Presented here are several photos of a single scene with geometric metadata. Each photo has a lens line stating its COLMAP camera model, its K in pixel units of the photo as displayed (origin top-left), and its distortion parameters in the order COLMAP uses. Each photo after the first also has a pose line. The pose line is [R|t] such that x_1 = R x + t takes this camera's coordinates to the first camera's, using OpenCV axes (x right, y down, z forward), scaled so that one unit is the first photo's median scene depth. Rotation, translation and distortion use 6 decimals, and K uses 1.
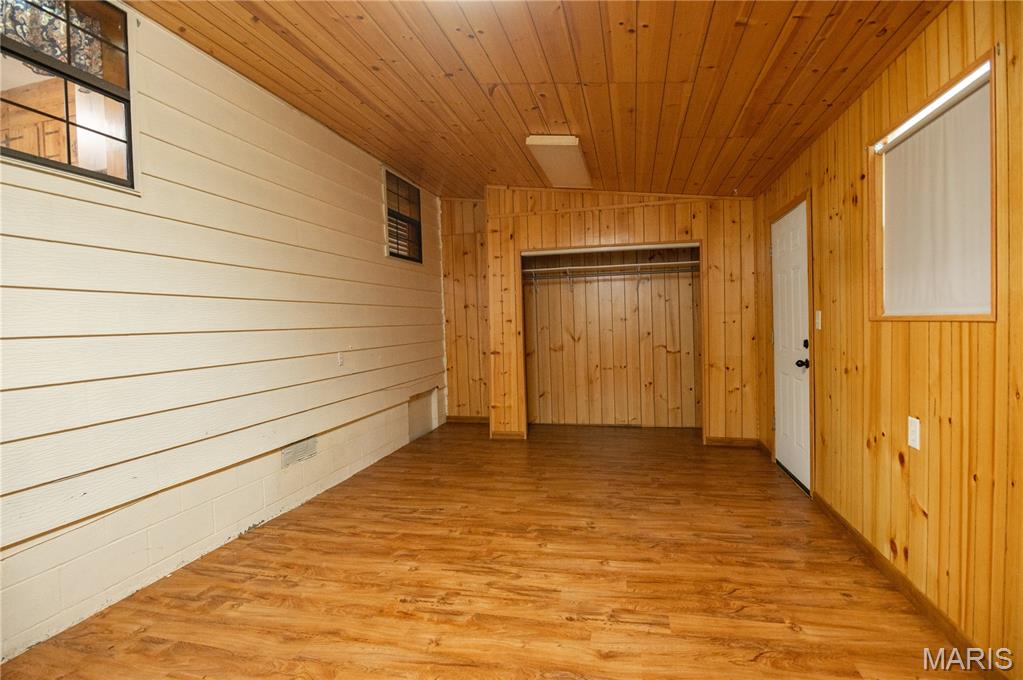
lens RADIAL K [[513.6, 0, 511.5], [0, 513.6, 340.0], [0, 0, 1]] dist [-0.003843, -0.000630]
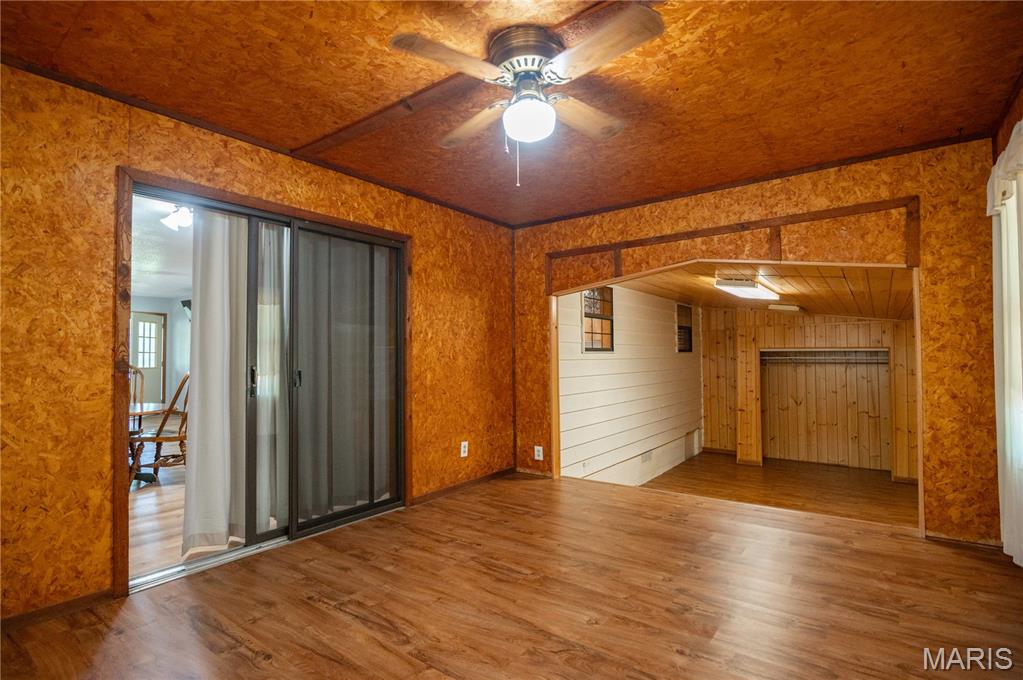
lens RADIAL K [[513.6, 0, 511.5], [0, 513.6, 340.0], [0, 0, 1]] dist [-0.003843, -0.000630]
pose [[0.923584, 0.013091, -0.383173, -0.082222], [-0.035941, 0.997972, -0.052534, -0.082889], [0.381708, 0.062291, 0.922182, -0.765990]]
